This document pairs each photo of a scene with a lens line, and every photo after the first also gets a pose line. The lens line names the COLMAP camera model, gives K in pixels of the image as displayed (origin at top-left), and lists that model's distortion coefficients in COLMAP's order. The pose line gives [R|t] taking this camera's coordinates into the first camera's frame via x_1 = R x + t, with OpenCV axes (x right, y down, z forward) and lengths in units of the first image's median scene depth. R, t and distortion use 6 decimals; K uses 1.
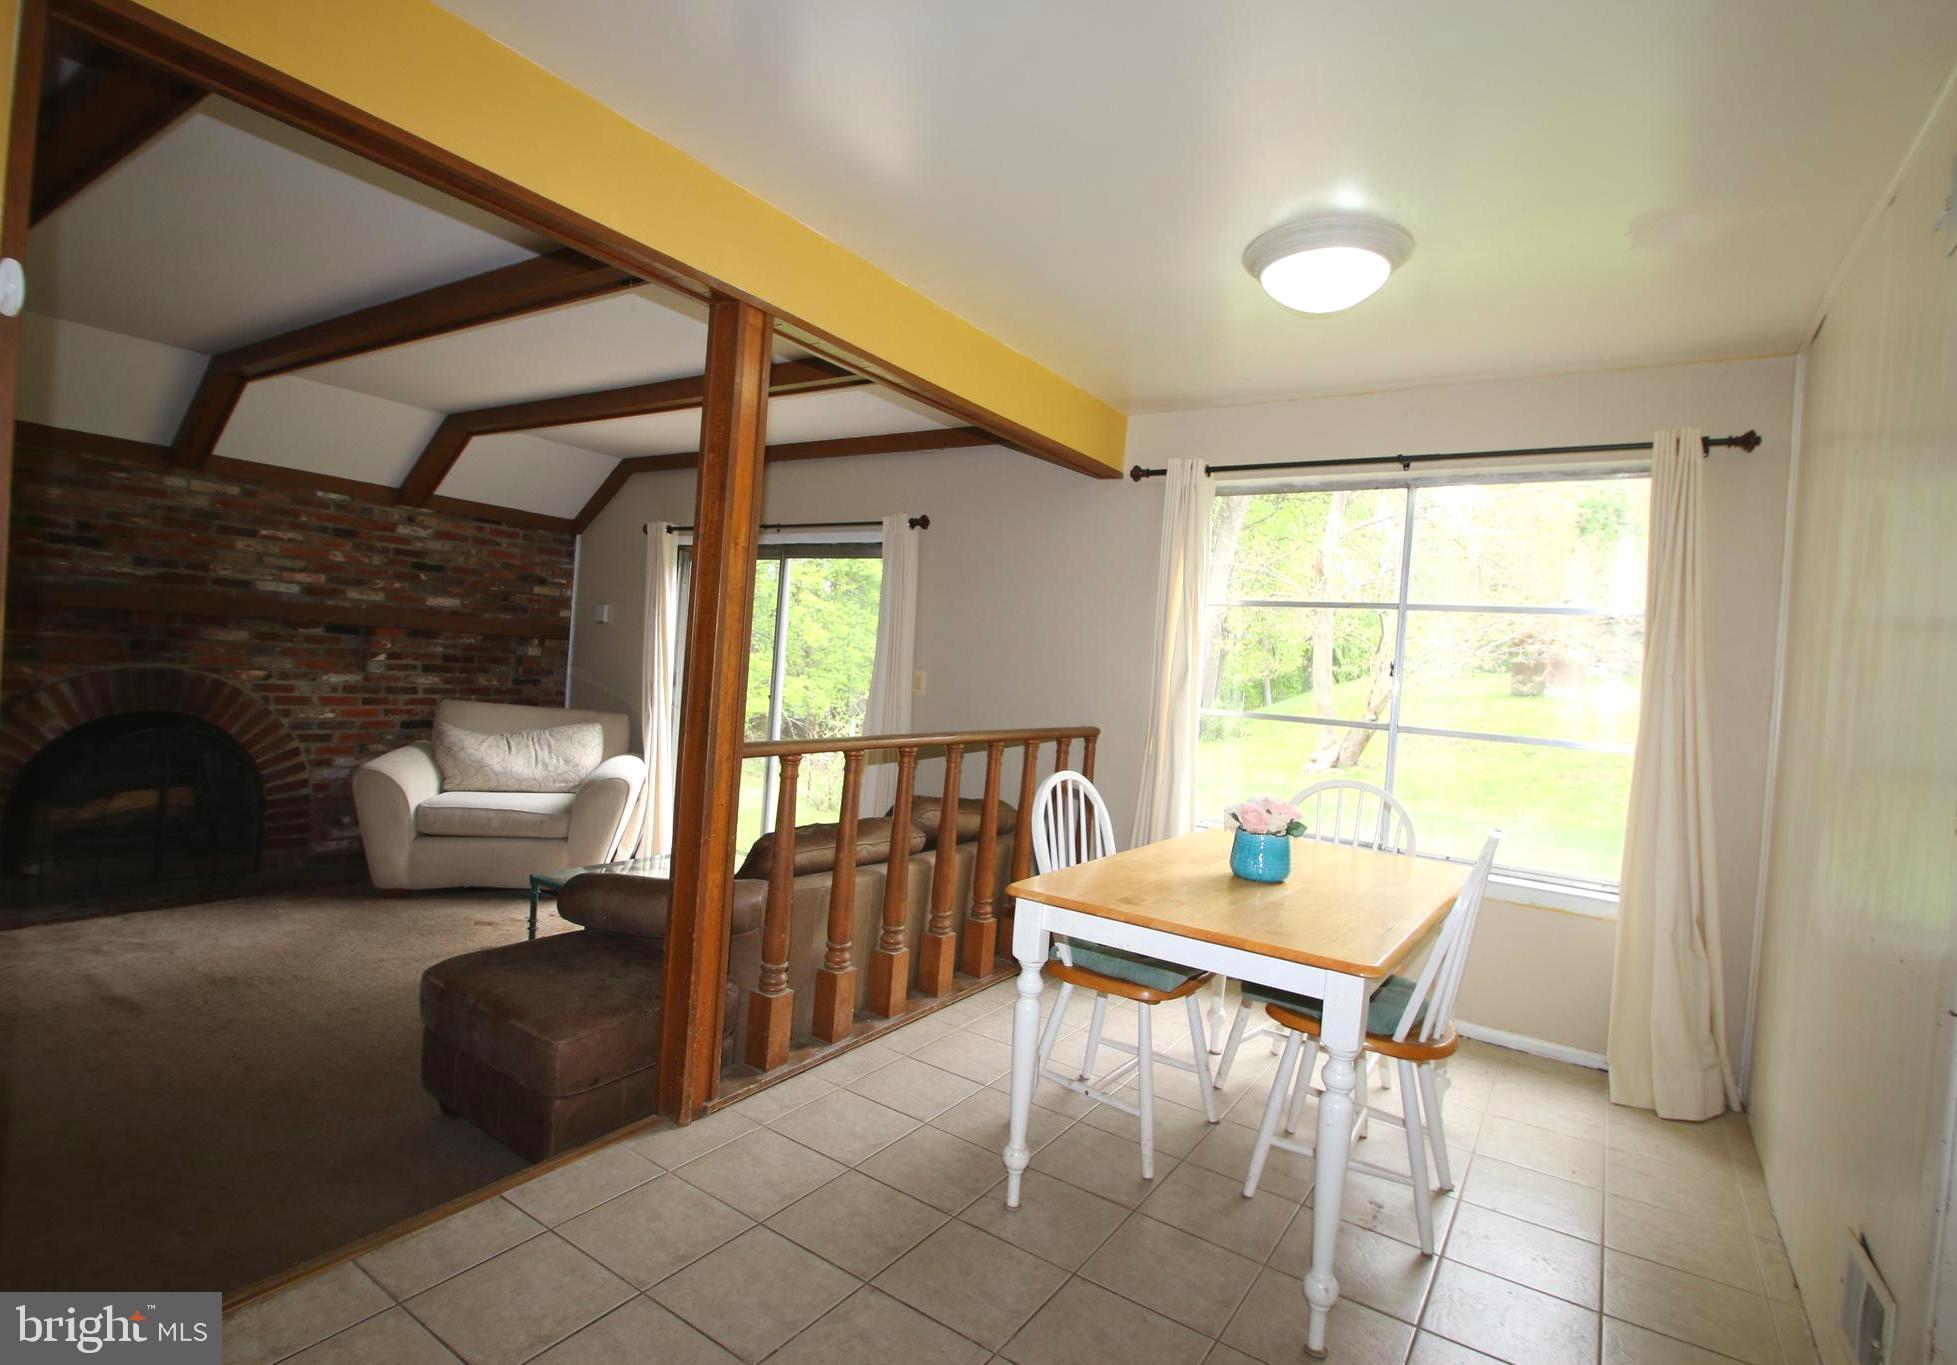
lens RADIAL K [[946.7, 0, 971.3], [0, 946.7, 679.9], [0, 0, 1]] dist [0.000956, -0.000351]
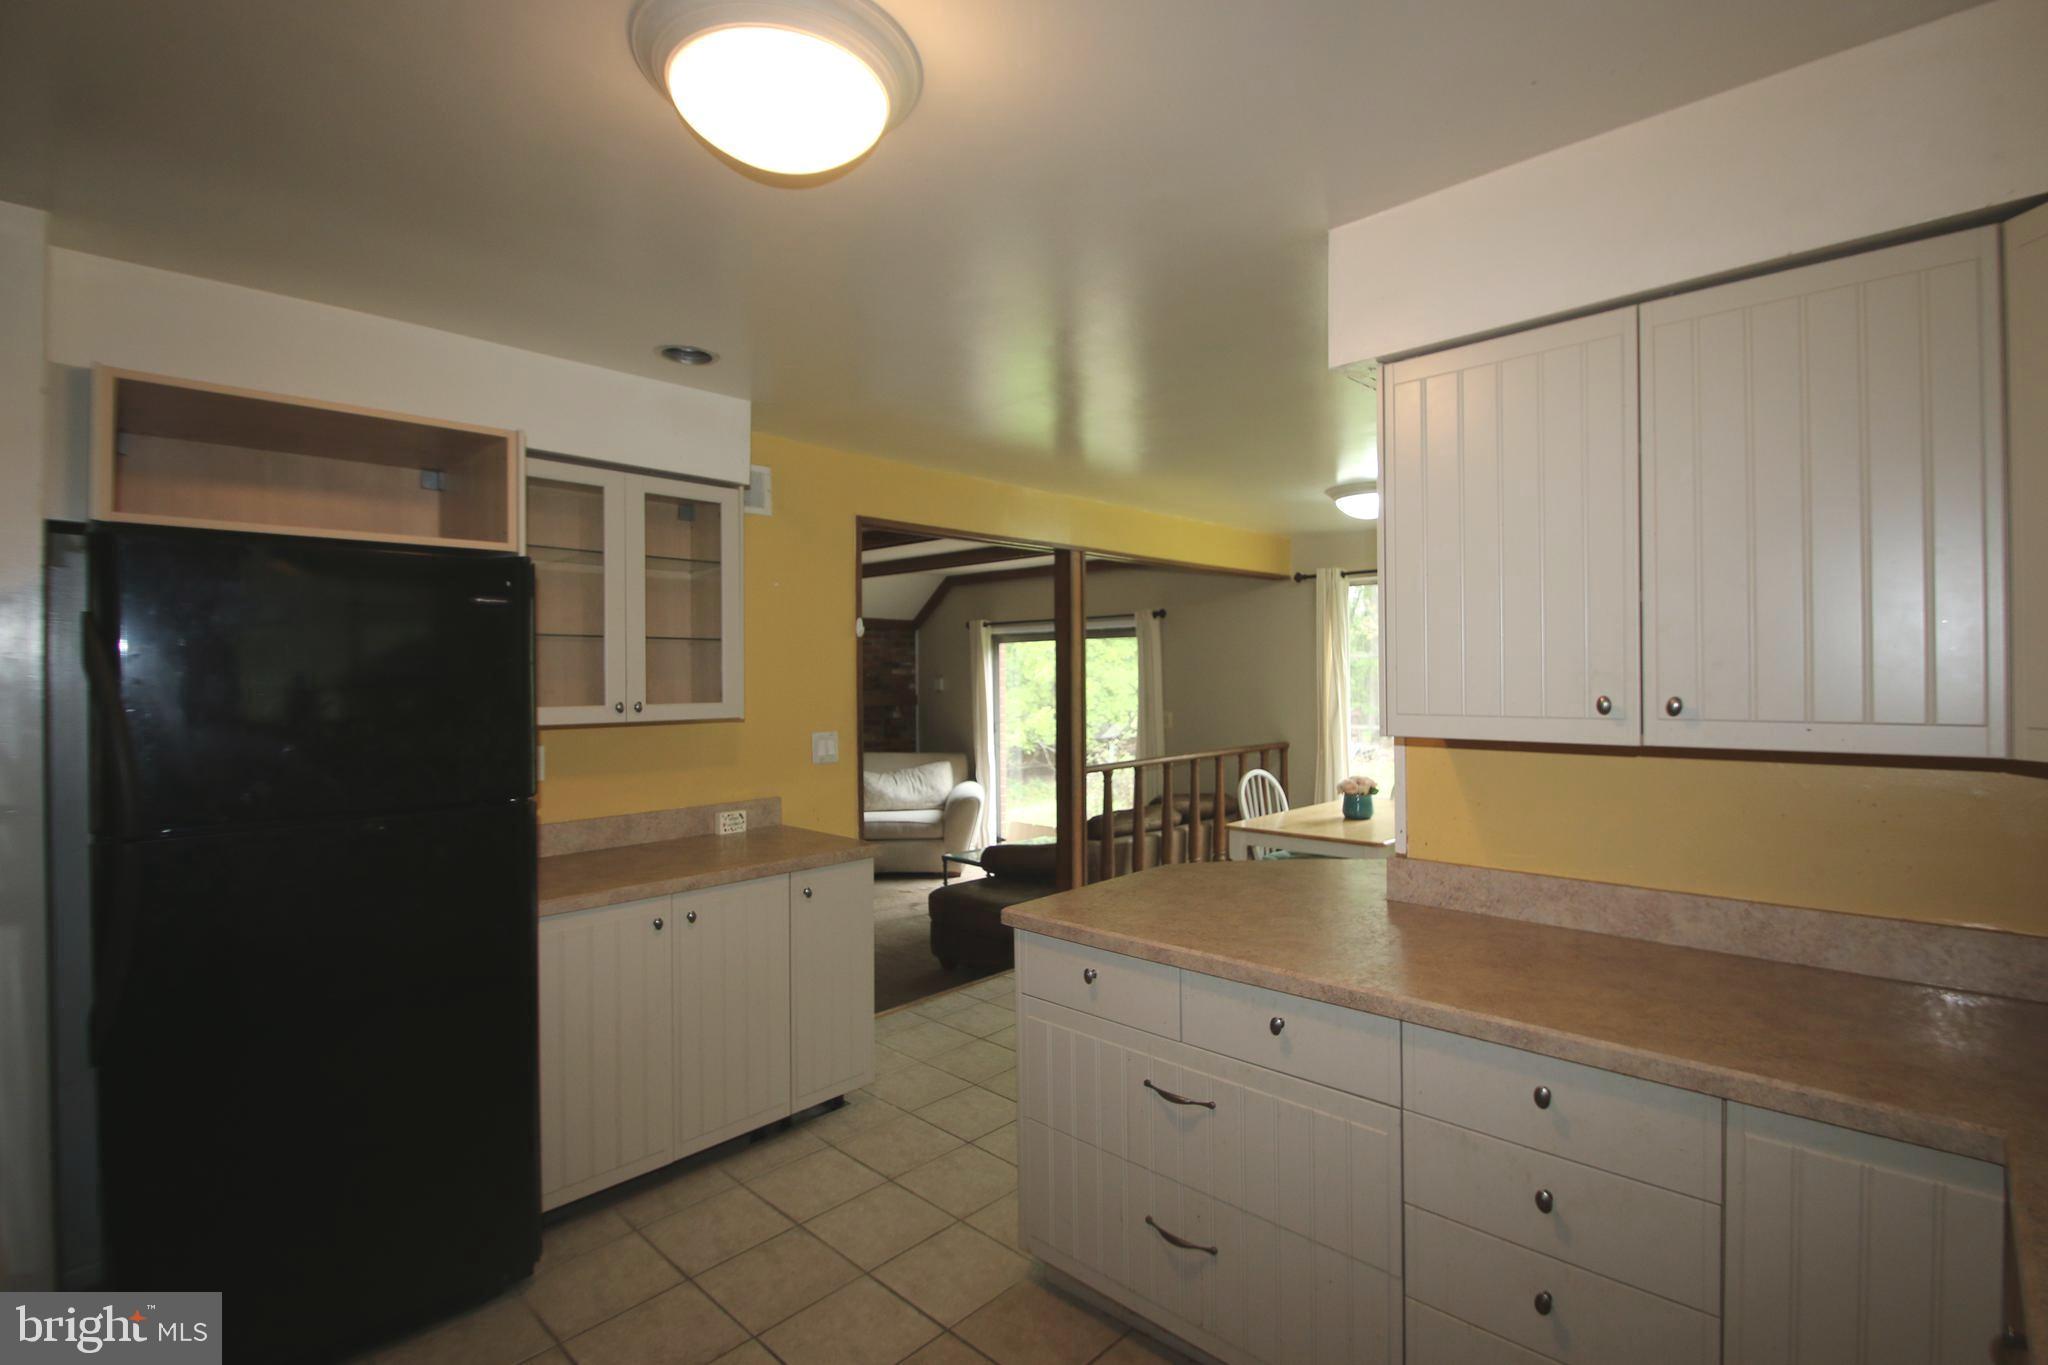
lens RADIAL K [[947.8, 0, 1051.5], [0, 947.8, 681.3], [0, 0, 1]] dist [-0.010479, -0.000540]
pose [[0.983717, -0.081075, -0.160396, 0.012142], [0.078145, 0.996641, -0.024501, -0.044680], [0.161843, 0.011568, 0.986749, -0.645007]]
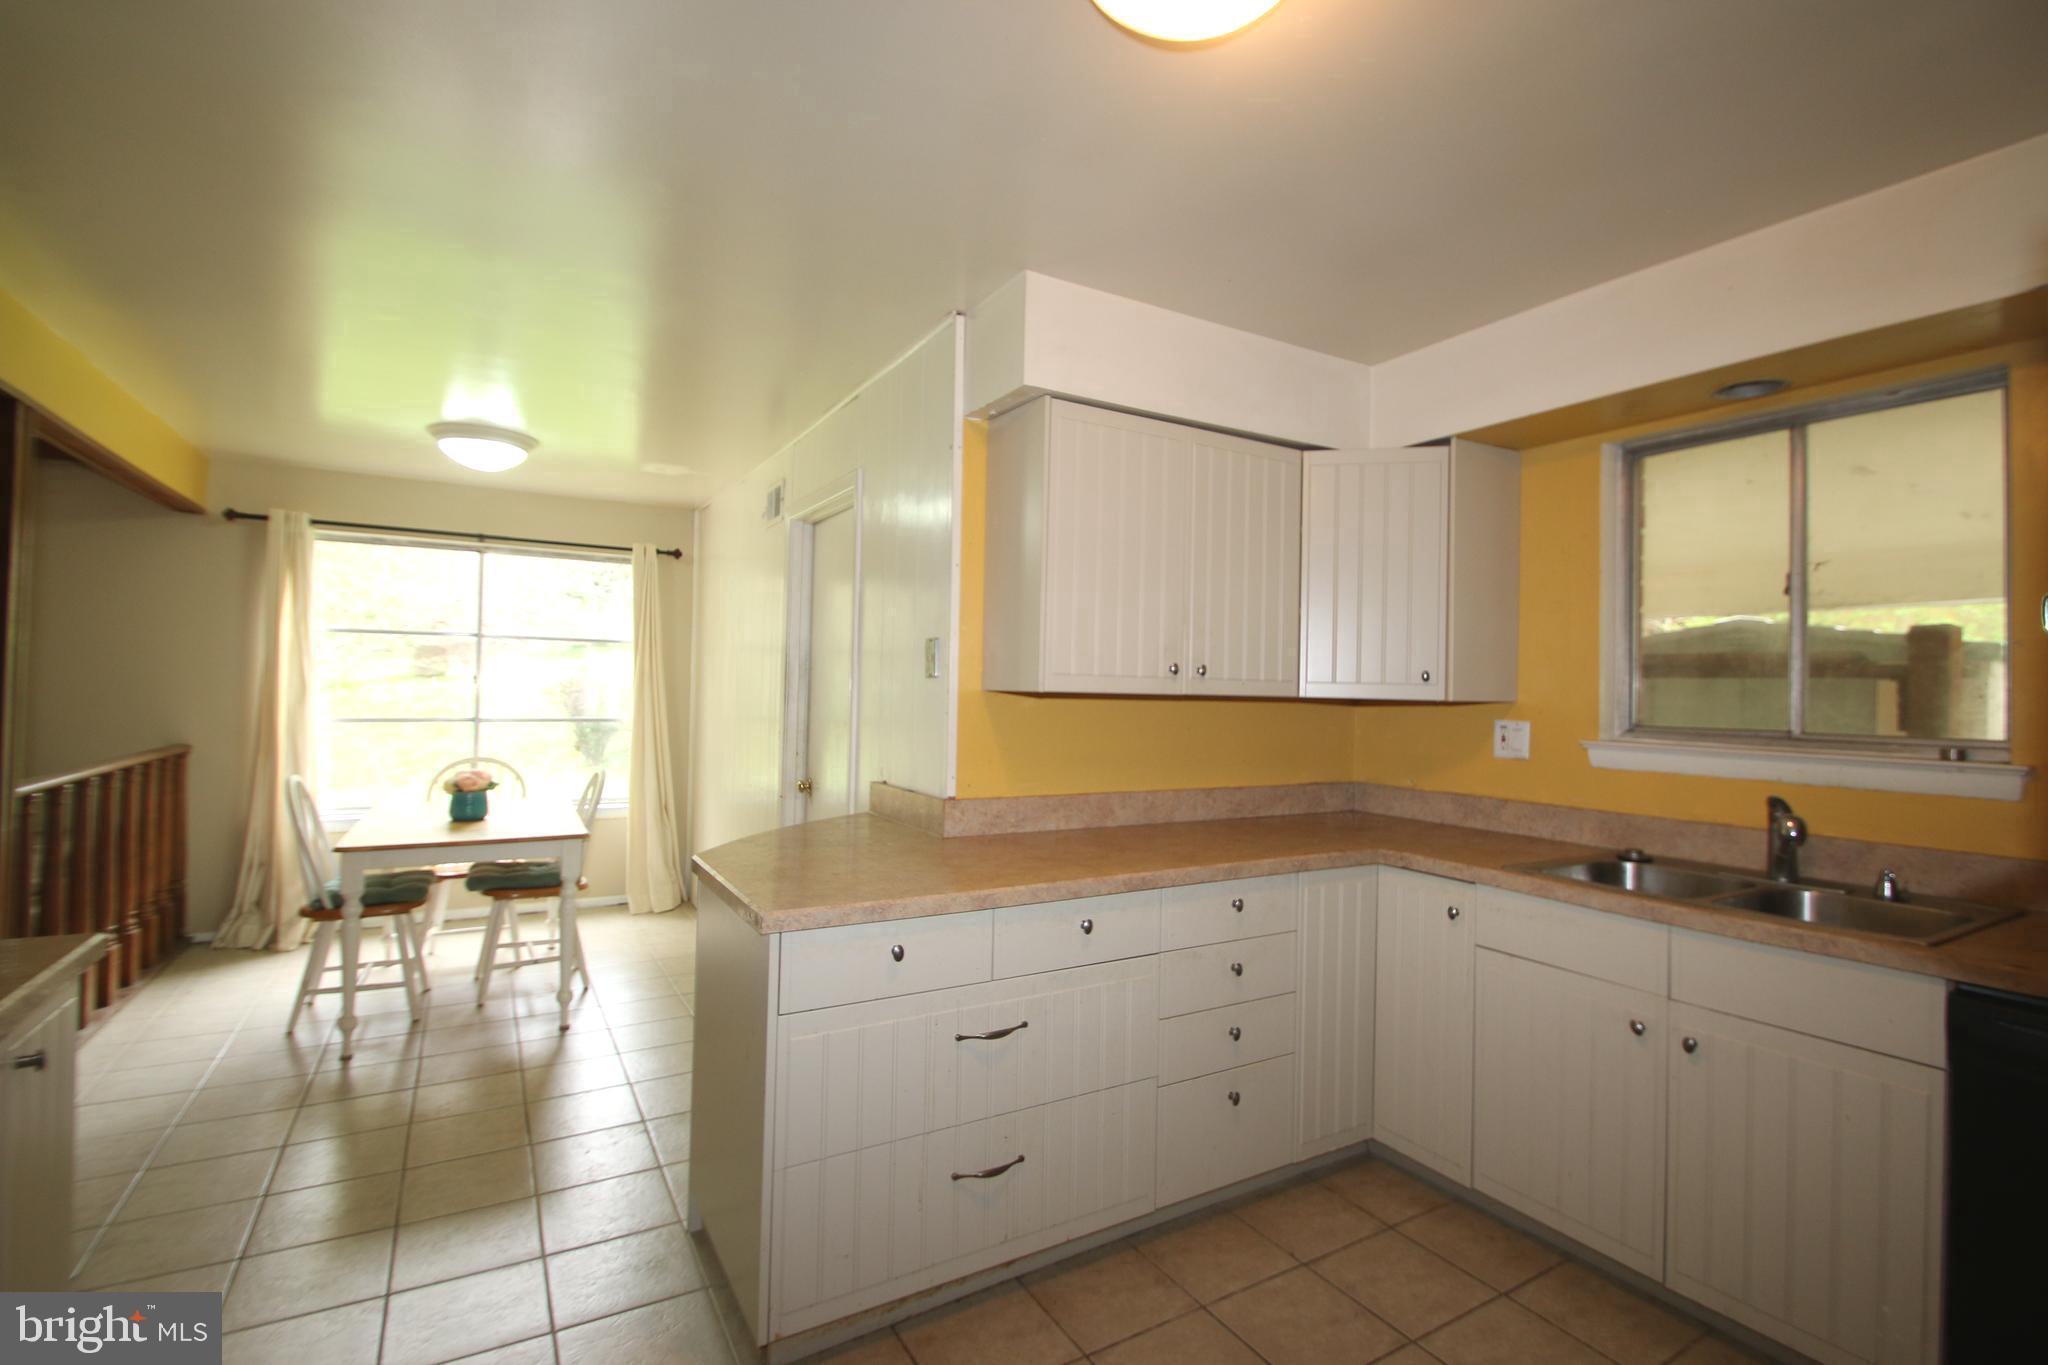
lens RADIAL K [[947.8, 0, 1058.3], [0, 947.8, 675.4], [0, 0, 1]] dist [-0.010479, -0.000540]
pose [[0.416489, -0.052192, 0.907641, -0.473137], [0.027257, 0.998619, 0.044916, -0.053944], [-0.908732, 0.006033, 0.417337, -0.390350]]
